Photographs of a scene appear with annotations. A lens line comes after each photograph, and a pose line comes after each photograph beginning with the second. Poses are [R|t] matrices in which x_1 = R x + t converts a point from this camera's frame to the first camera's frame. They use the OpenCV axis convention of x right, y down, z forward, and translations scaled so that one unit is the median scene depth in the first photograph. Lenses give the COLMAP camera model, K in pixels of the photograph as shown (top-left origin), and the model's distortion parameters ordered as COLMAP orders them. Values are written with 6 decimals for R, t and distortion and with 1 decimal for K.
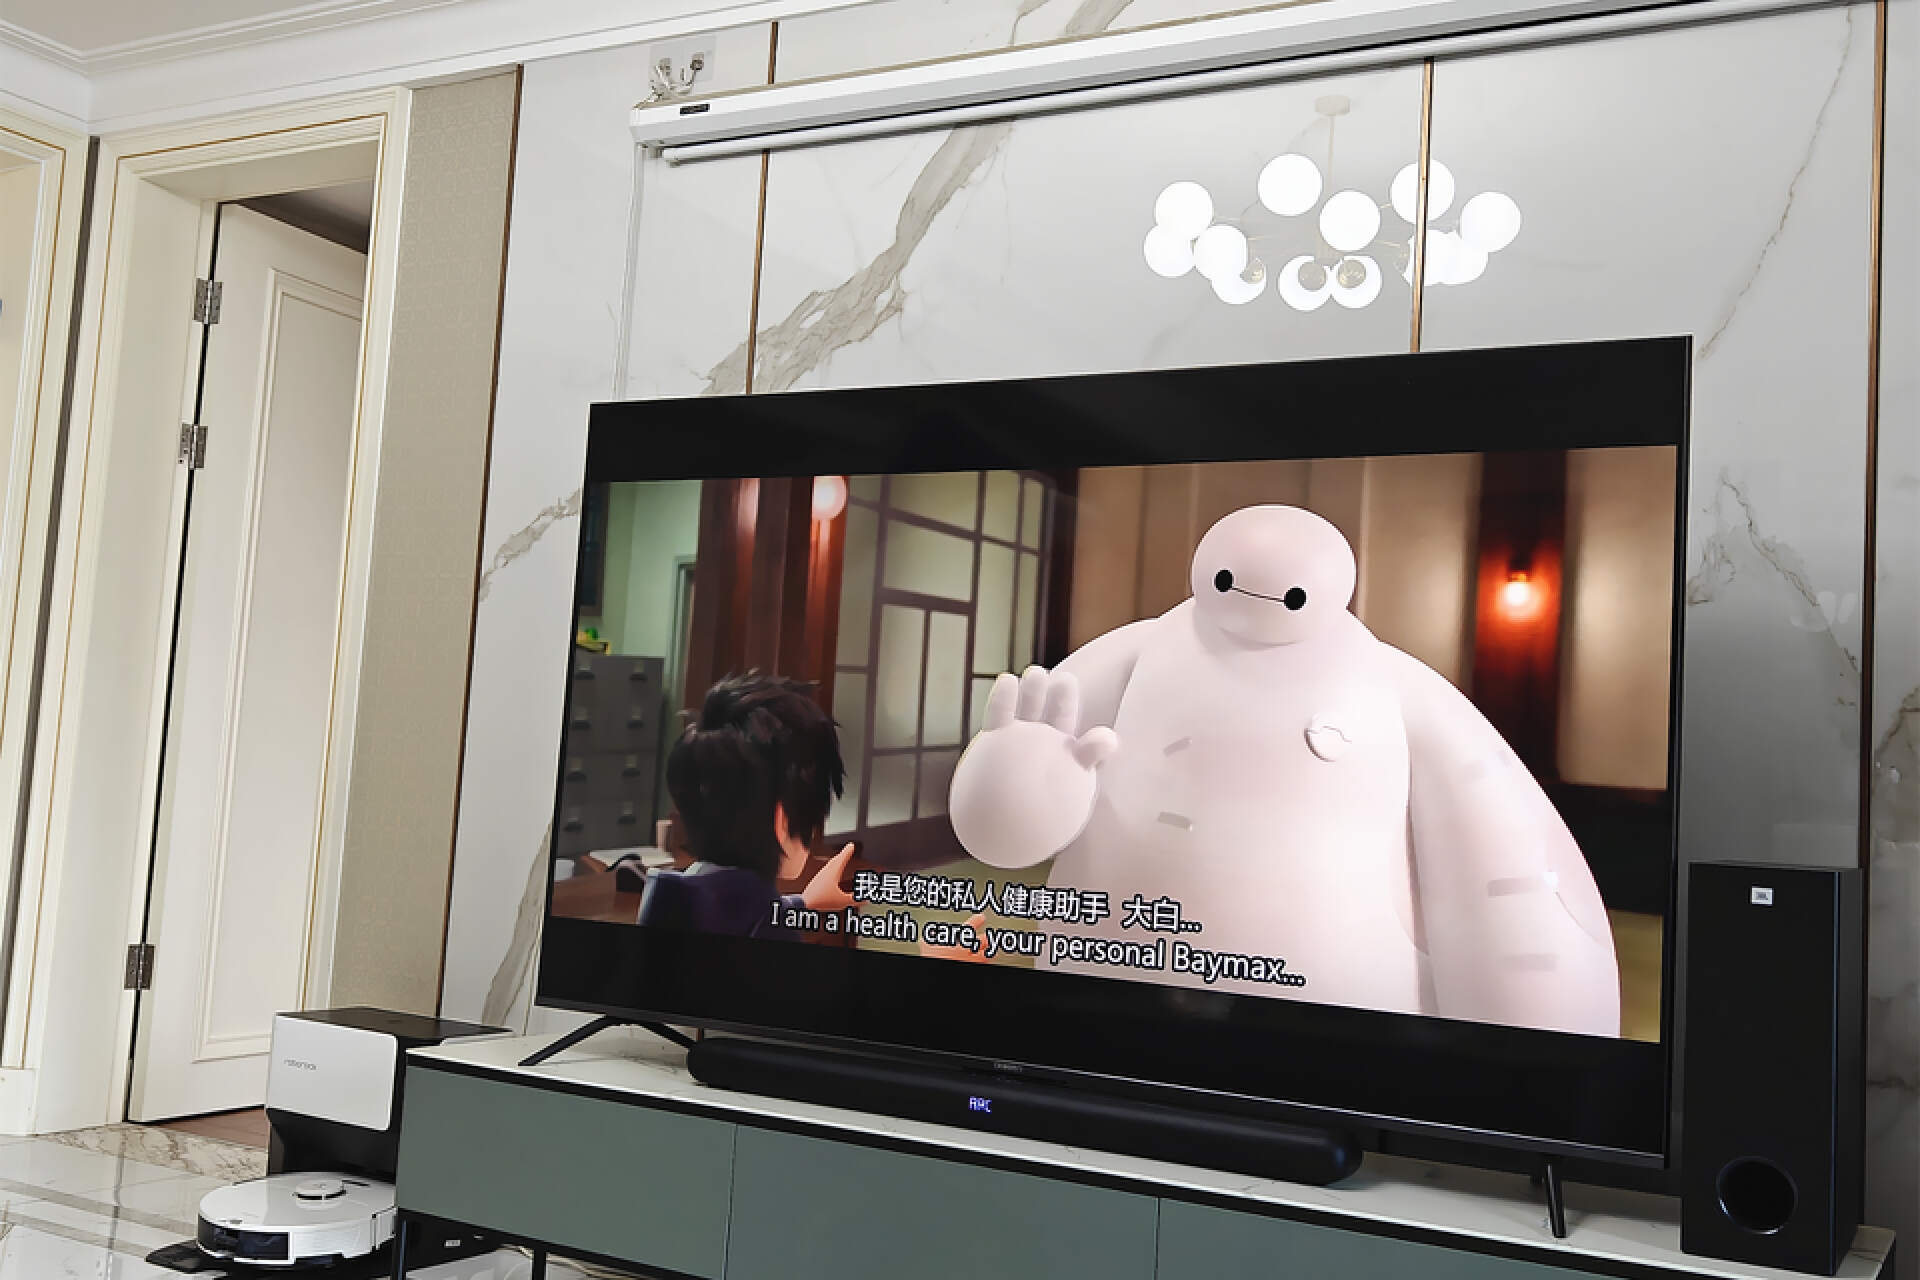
lens RADIAL K [[1884.3, 0, 959.4], [0, 1884.3, 621.9], [0, 0, 1]] dist [0.130403, -0.315552]
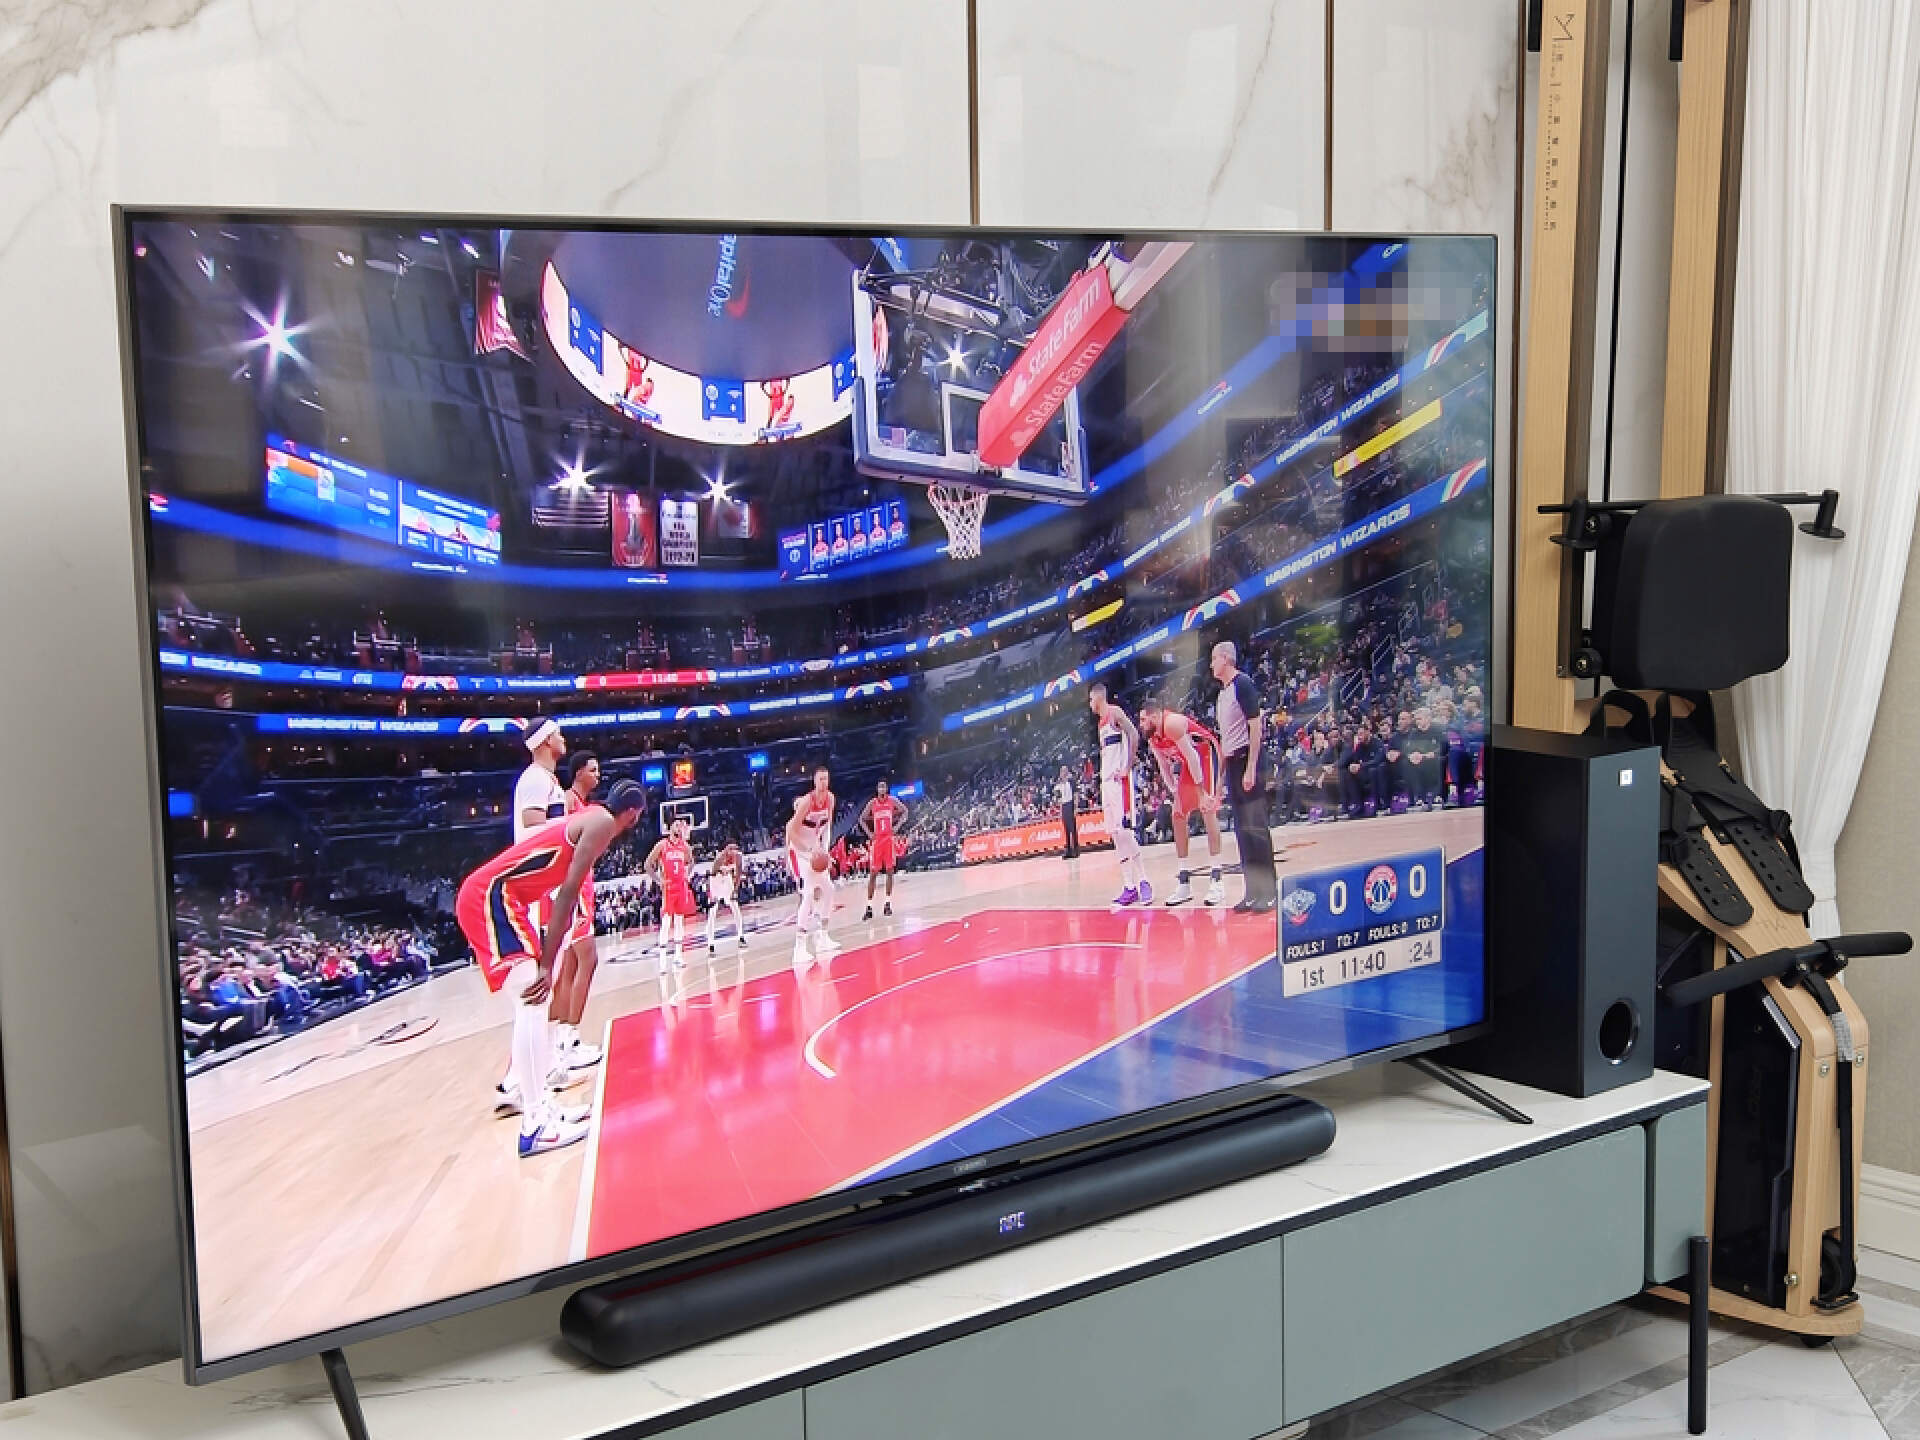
lens RADIAL K [[2706.0, 0, 960.0], [0, 2706.0, 720.0], [0, 0, 1]] dist [0.194564, -0.656306]
pose [[0.344418, -0.194854, 0.918372, -0.707269], [-0.045477, 0.973613, 0.223630, -0.138281], [-0.937714, -0.118787, 0.326469, 0.501388]]
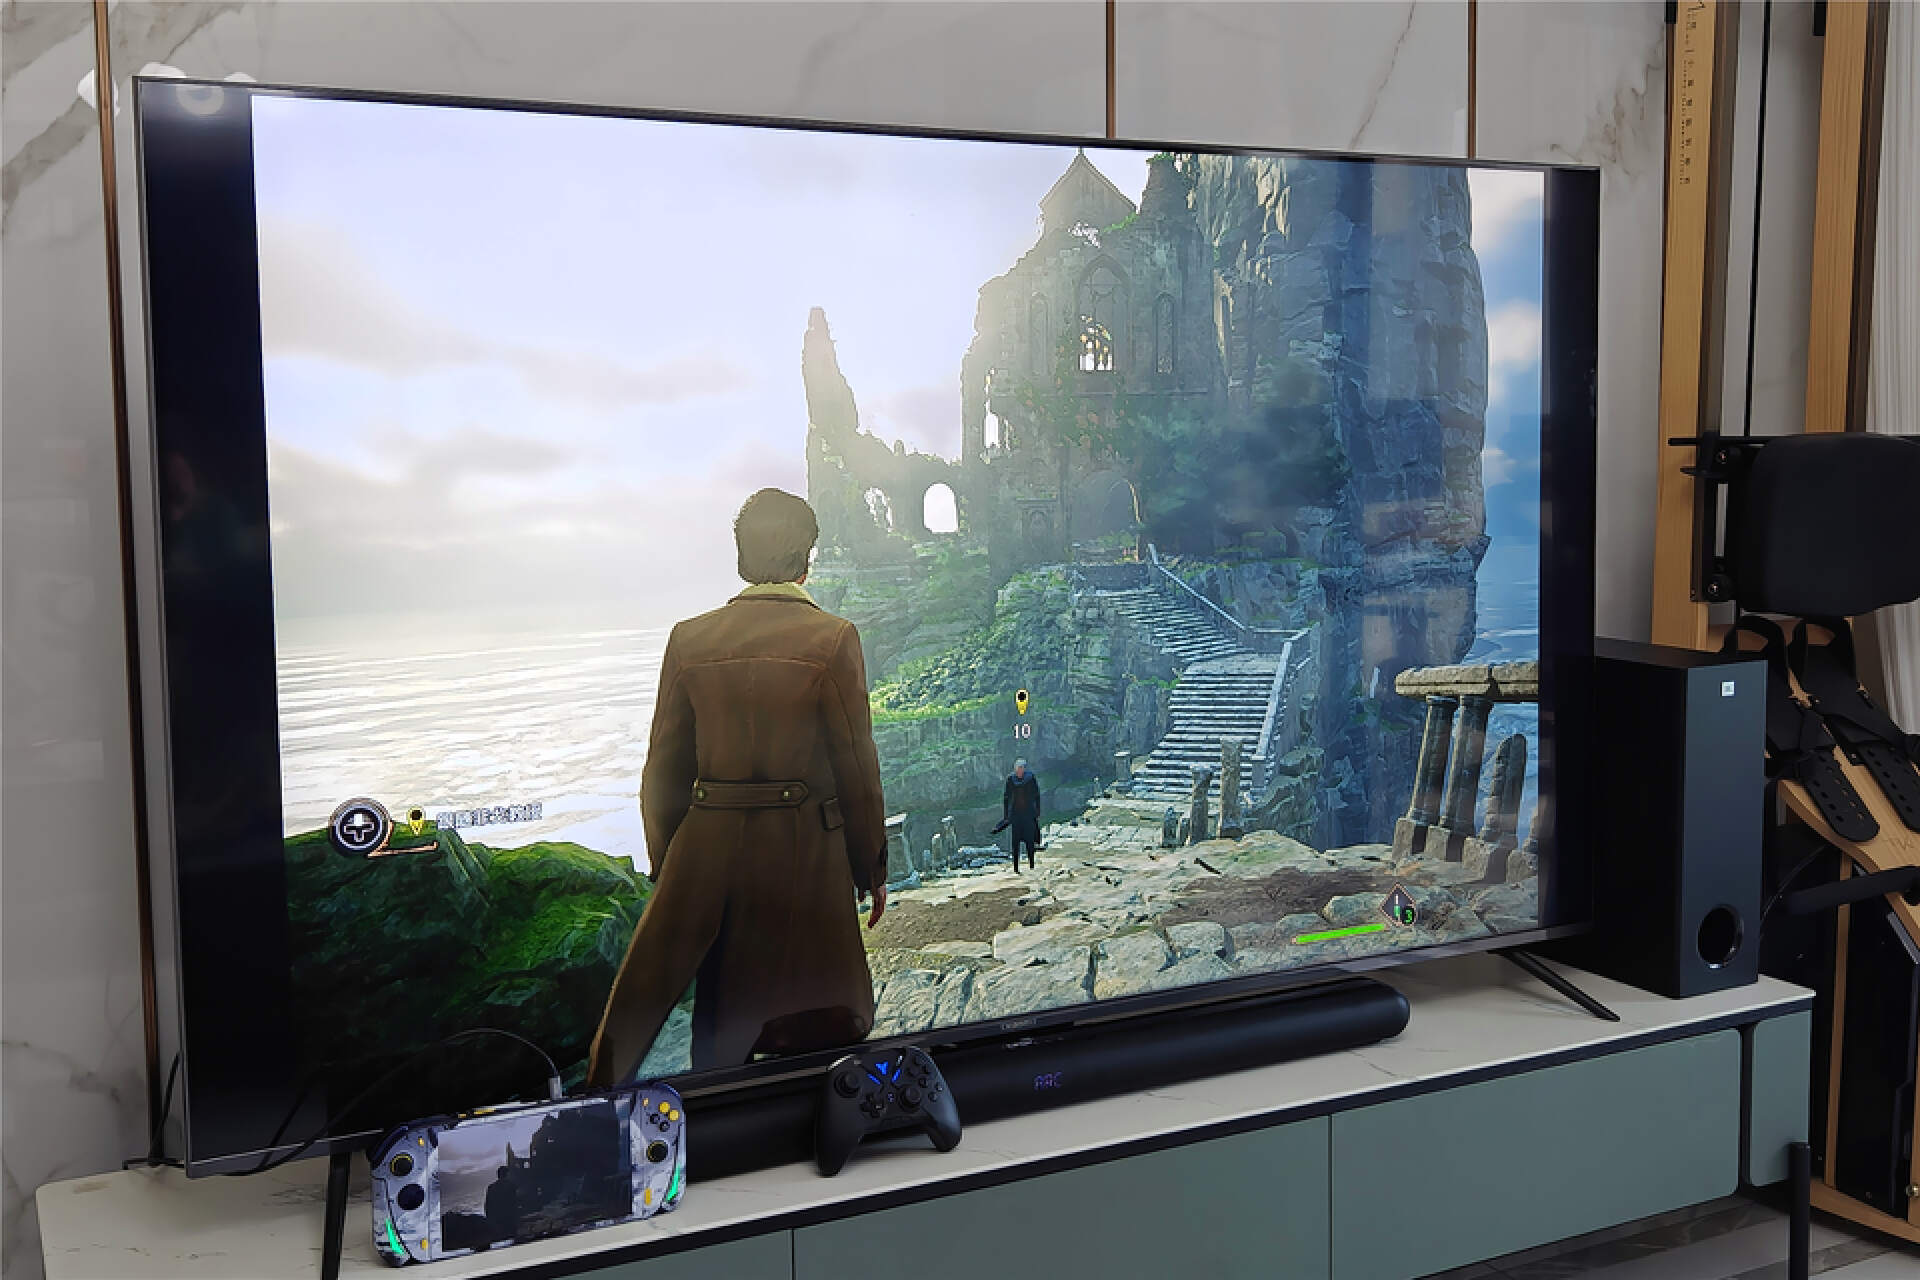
lens RADIAL K [[1990.8, 0, 958.3], [0, 1990.8, 586.4], [0, 0, 1]] dist [0.002100, 0.005904]
pose [[0.539563, -0.140393, 0.830158, -0.493212], [-0.028281, 0.982421, 0.184525, -0.076260], [-0.841470, -0.123040, 0.526107, 0.452769]]
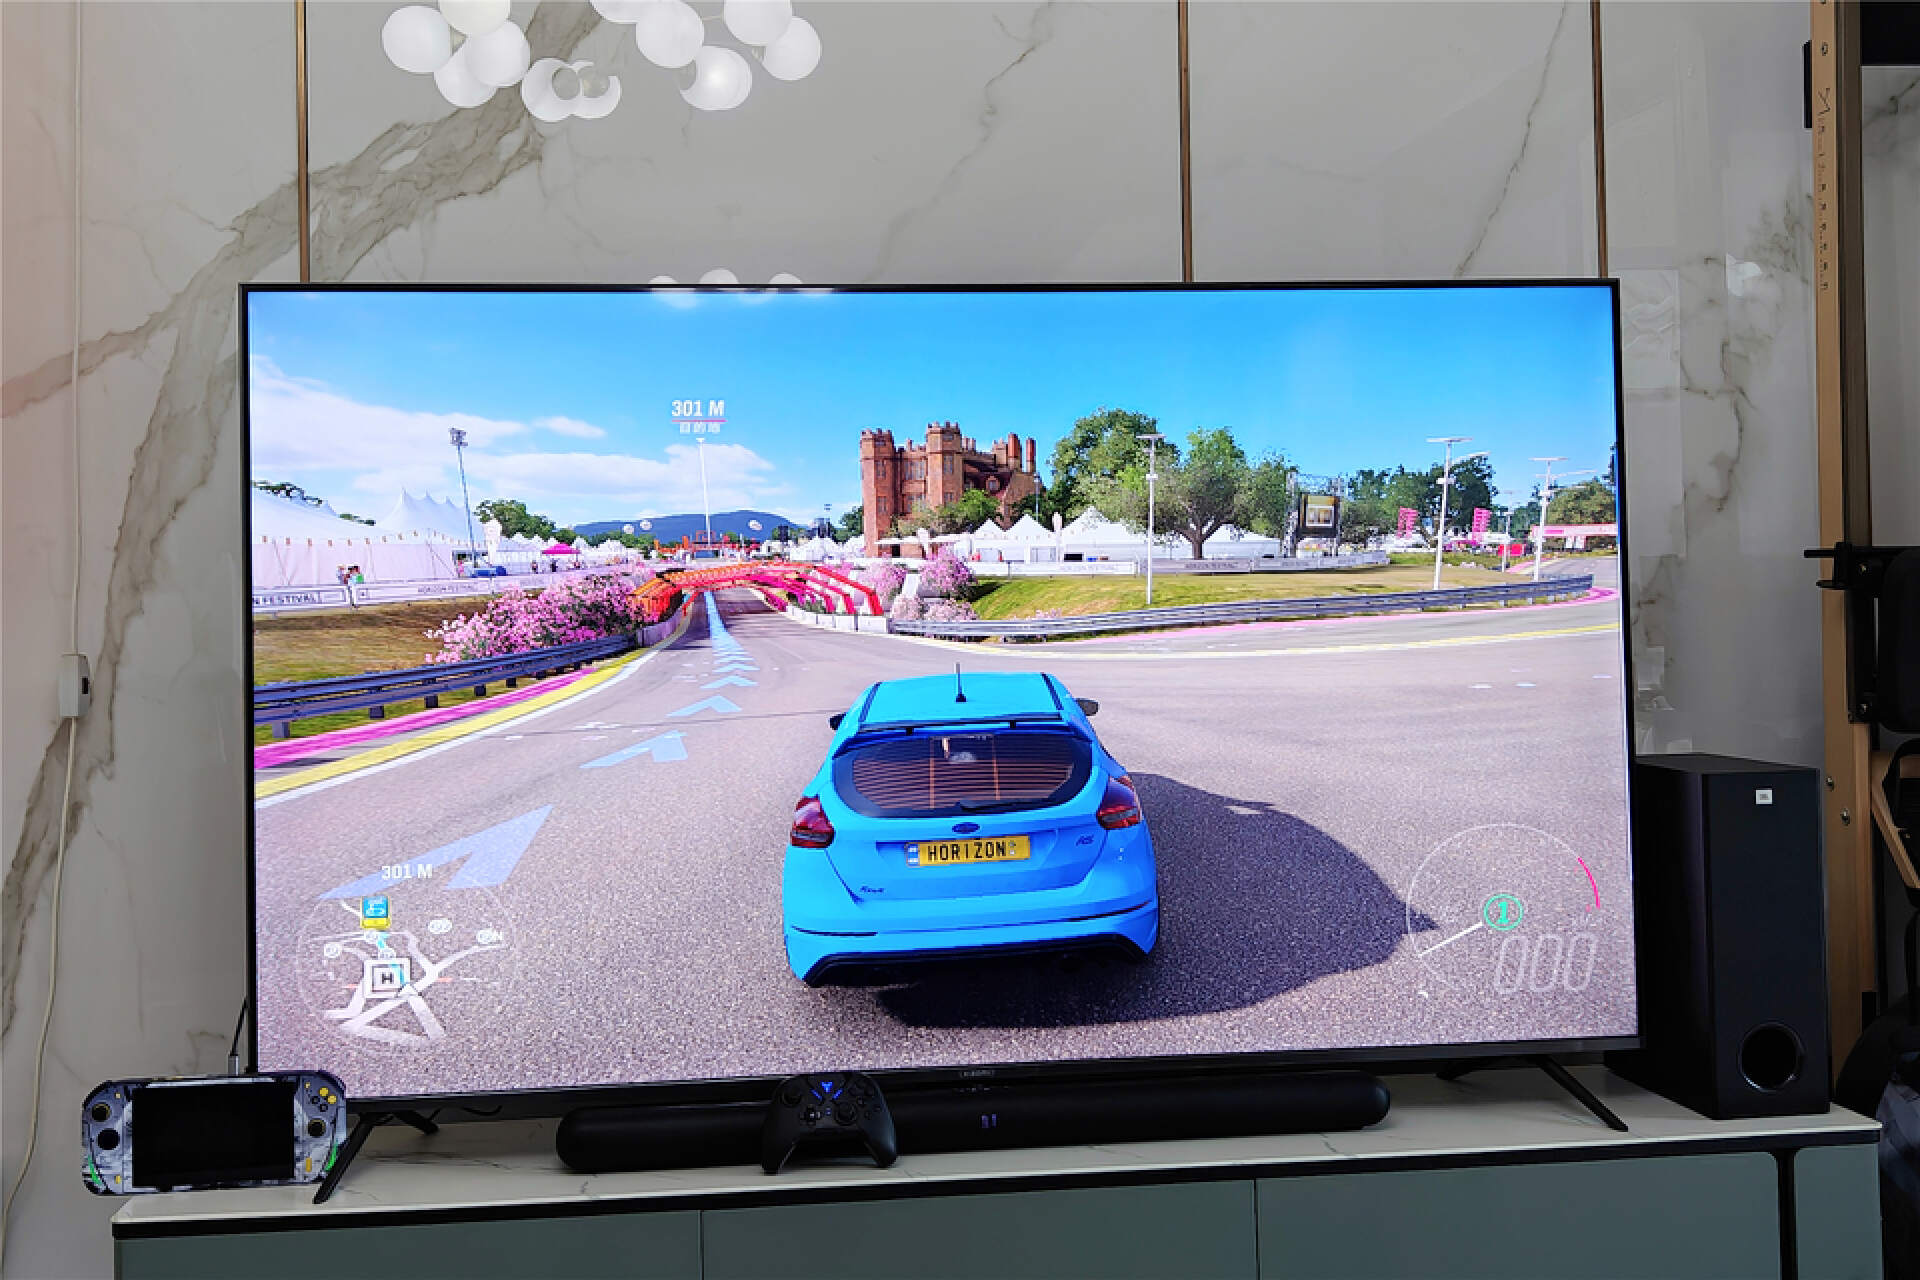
lens RADIAL K [[2166.2, 0, 952.6], [0, 2166.2, 570.5], [0, 0, 1]] dist [0.155948, -0.478638]
pose [[0.797650, -0.064032, 0.599711, -0.434173], [0.019681, 0.996582, 0.080230, -0.061251], [-0.602799, -0.052193, 0.796184, 0.156283]]
